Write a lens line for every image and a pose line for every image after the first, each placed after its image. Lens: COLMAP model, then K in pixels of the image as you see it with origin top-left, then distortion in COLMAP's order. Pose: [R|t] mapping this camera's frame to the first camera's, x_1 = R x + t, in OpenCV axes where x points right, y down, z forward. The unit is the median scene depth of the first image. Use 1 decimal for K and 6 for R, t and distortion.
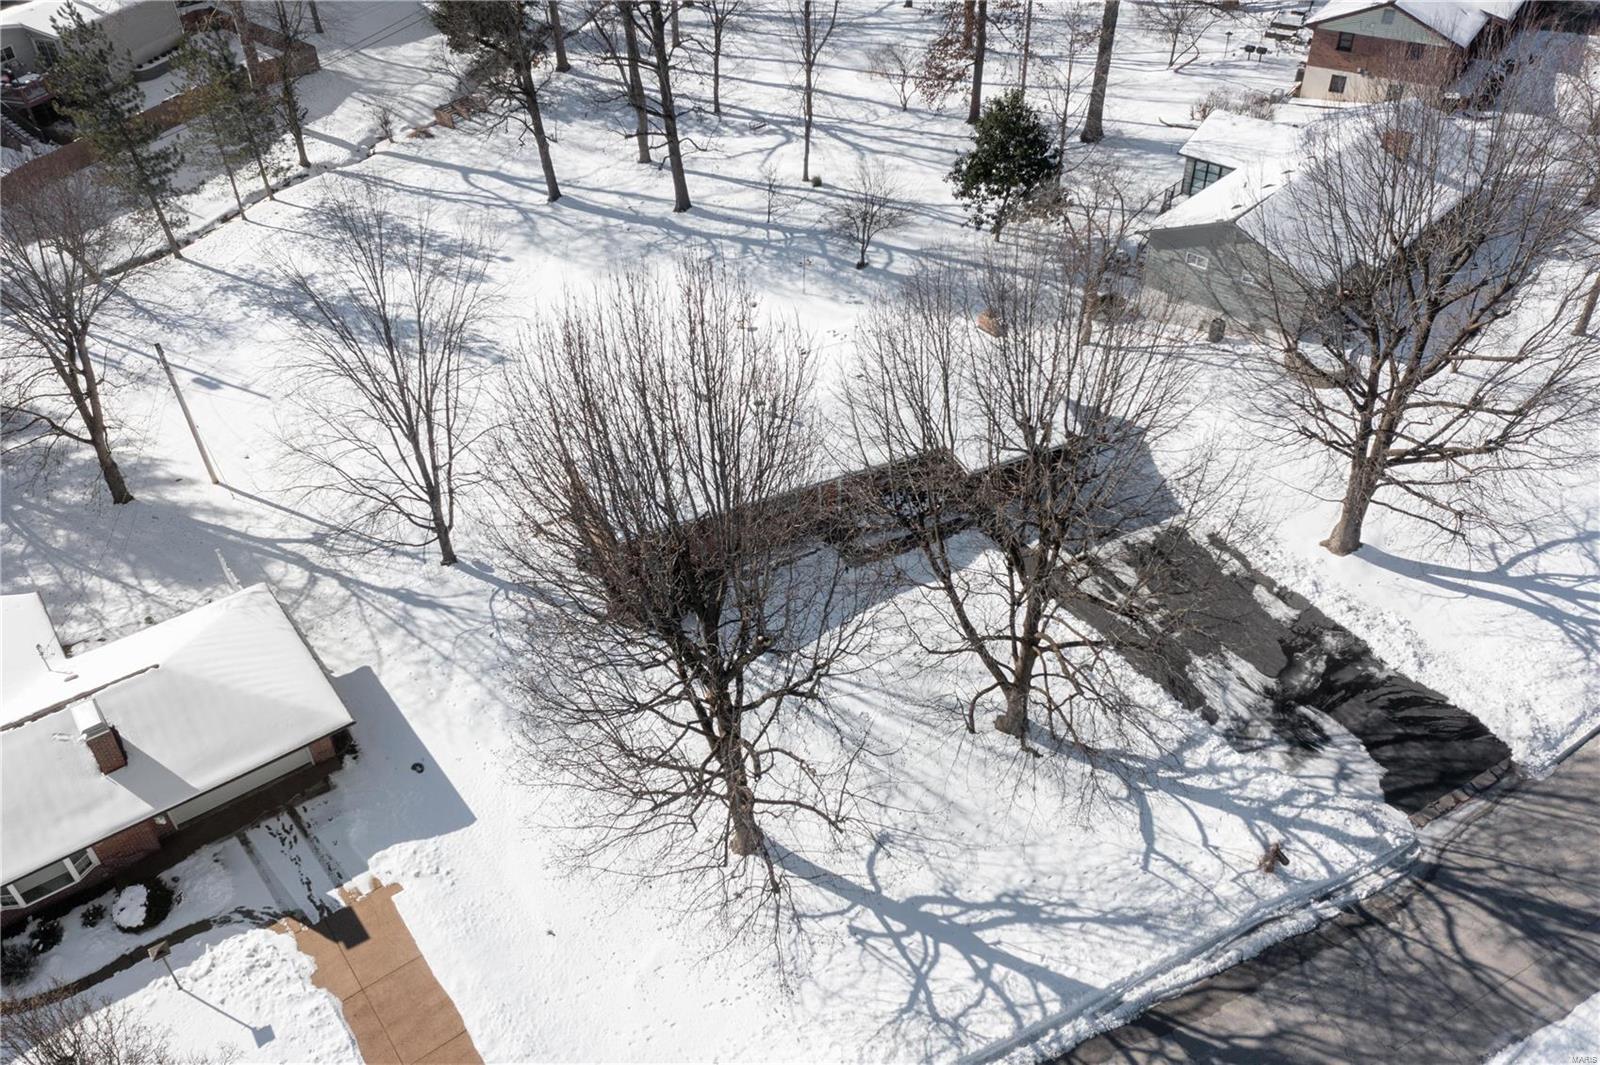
lens RADIAL K [[1243.7, 0, 800.0], [0, 1243.7, 532.5], [0, 0, 1]] dist [0.000888, -0.006703]
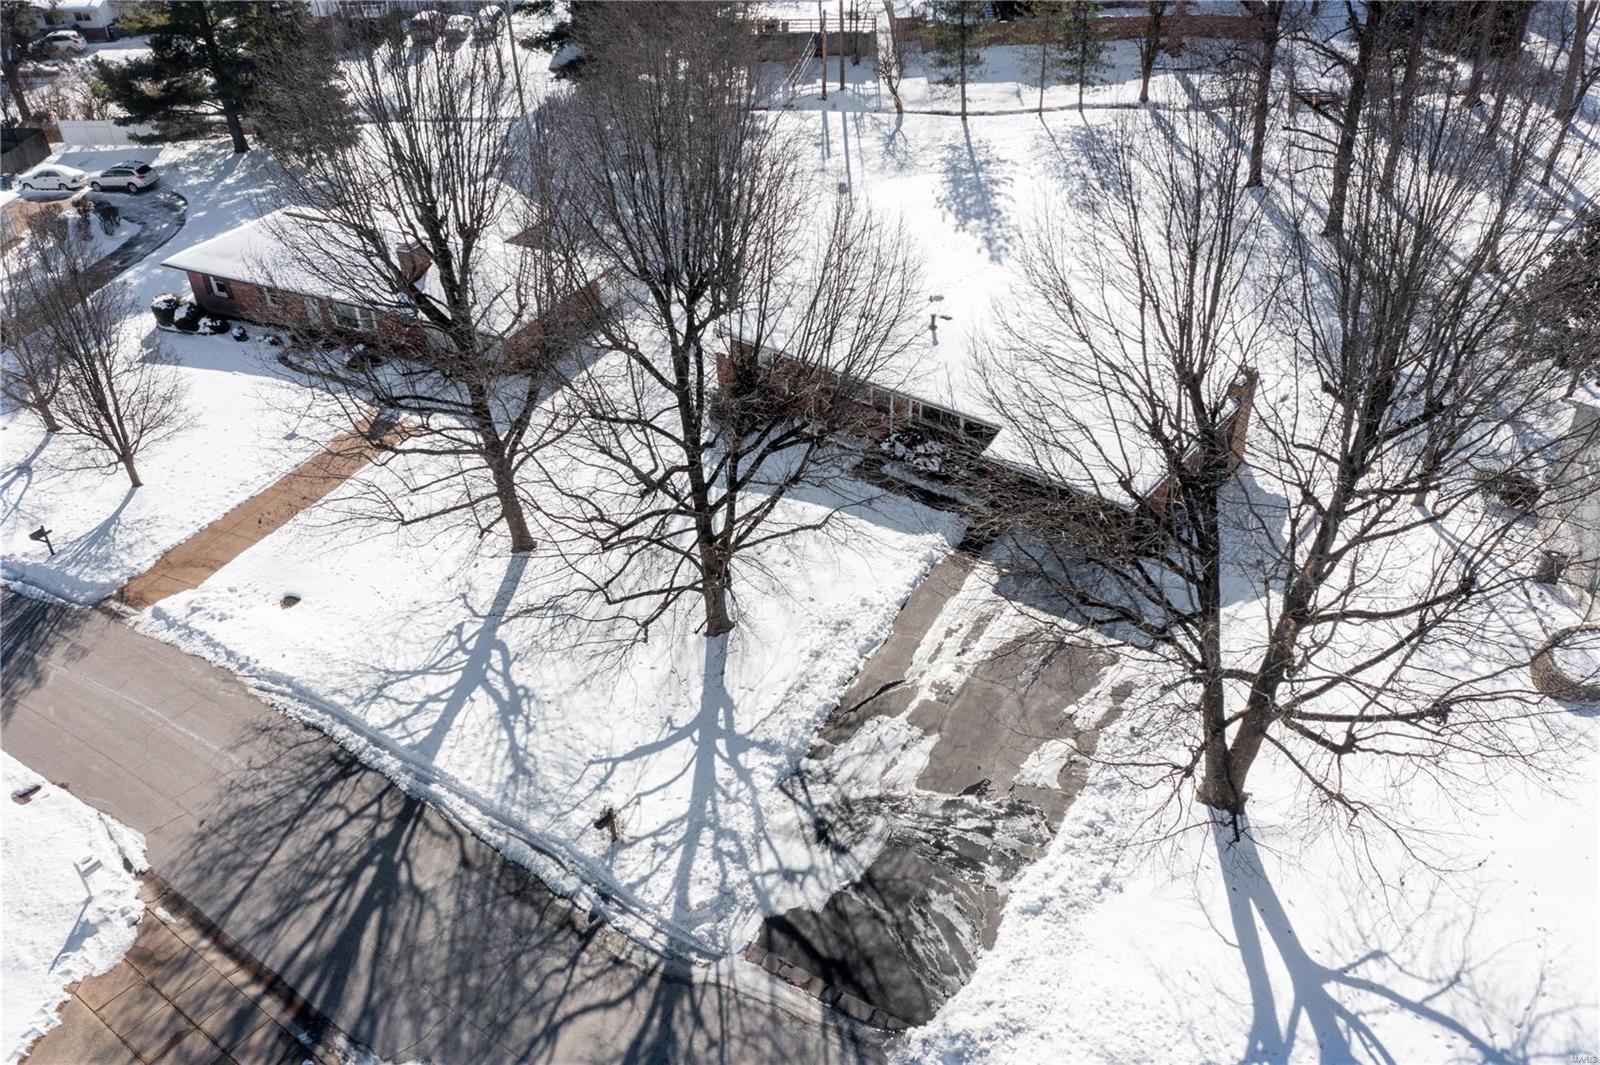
lens RADIAL K [[1243.7, 0, 800.0], [0, 1243.7, 532.5], [0, 0, 1]] dist [0.000888, -0.006703]
pose [[0.459775, 0.514725, -0.723647, 0.908162], [-0.545288, 0.806808, 0.227424, -0.163887], [0.700905, 0.290032, 0.651624, 0.433535]]
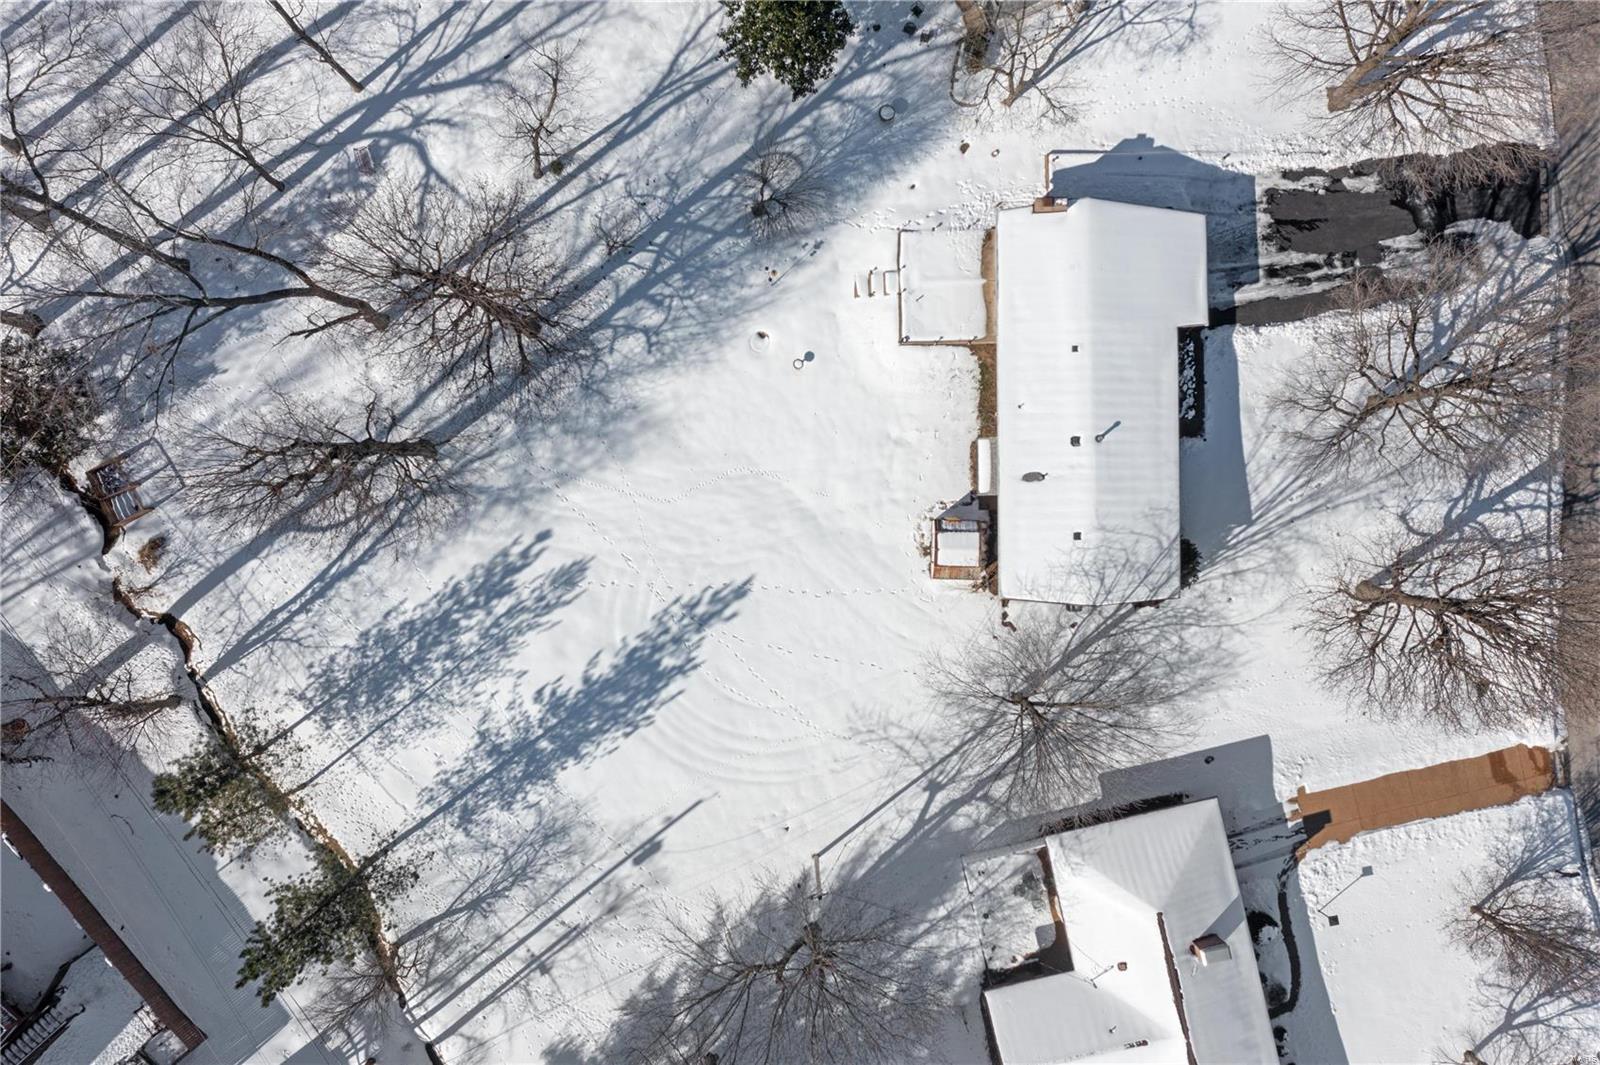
lens RADIAL K [[1298.8, 0, 800.0], [0, 1298.8, 532.5], [0, 0, 1]] dist [-0.017434, 0.018092]
pose [[0.408683, -0.912273, 0.027130, -0.330327], [0.576745, 0.281182, 0.767009, -1.549941], [-0.707350, -0.297816, 0.641063, 0.454876]]
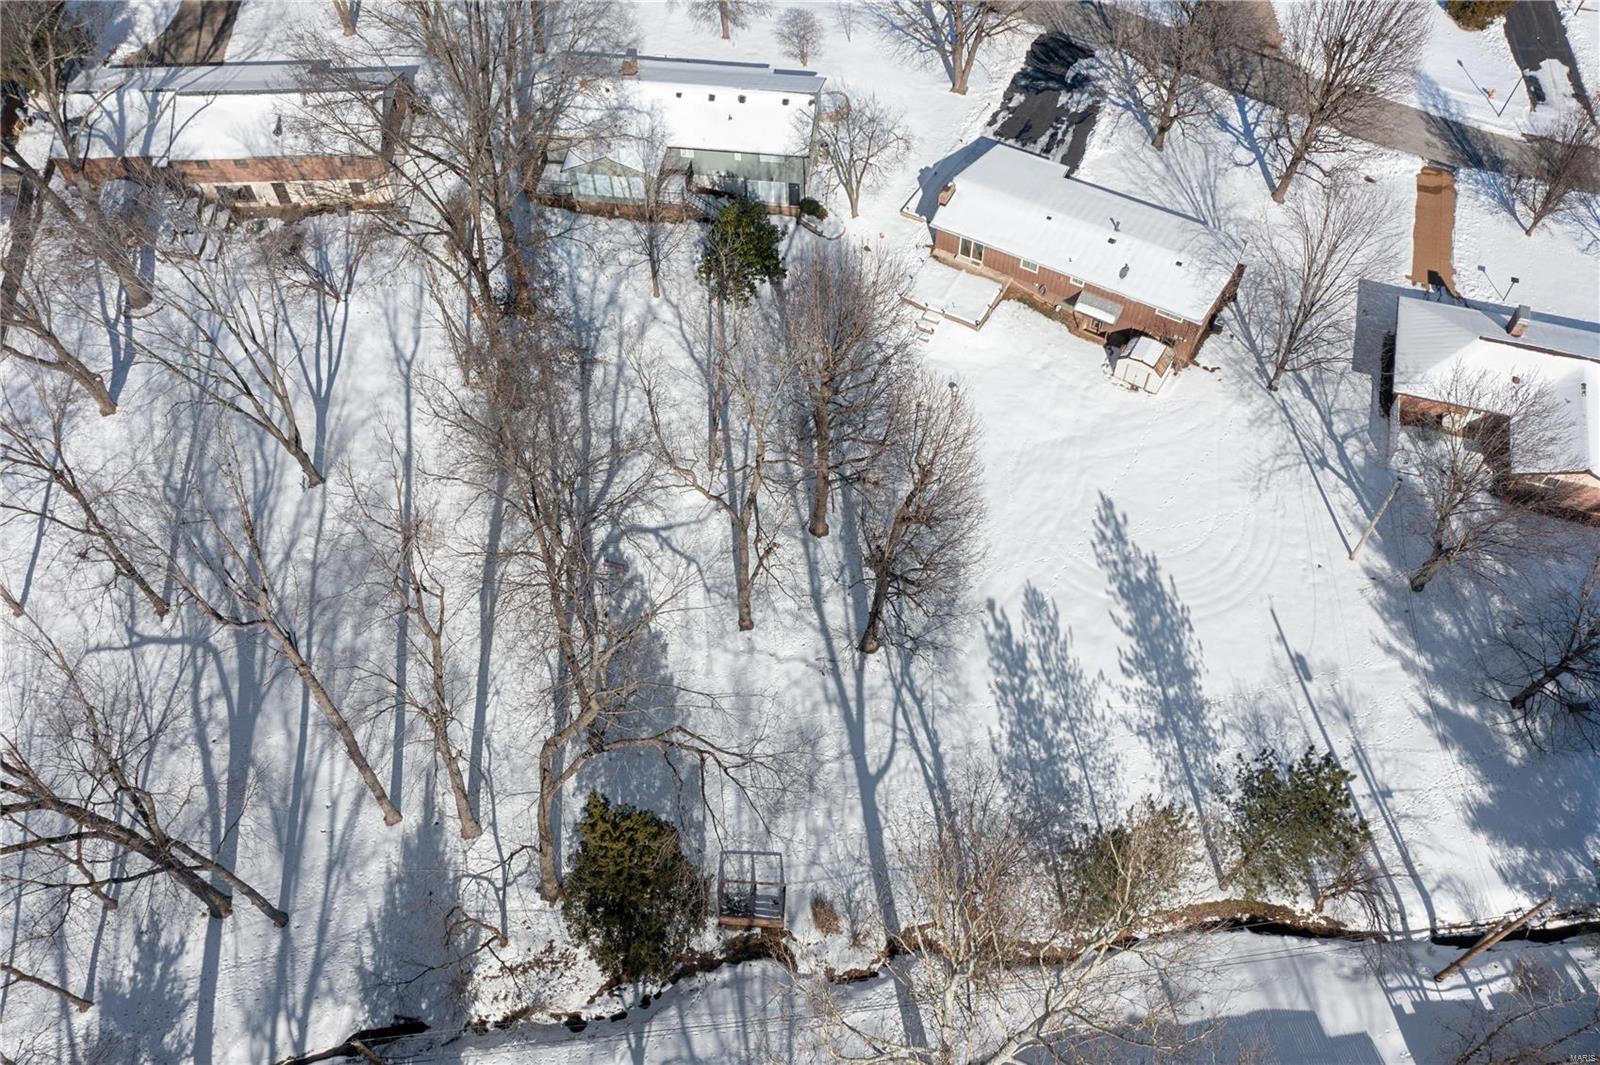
lens RADIAL K [[1298.8, 0, 800.0], [0, 1298.8, 532.5], [0, 0, 1]] dist [-0.017434, 0.018092]
pose [[-0.579329, -0.639736, 0.505090, -1.163560], [0.529216, 0.176077, 0.830017, -2.155324], [-0.619926, 0.748155, 0.236552, 1.467623]]
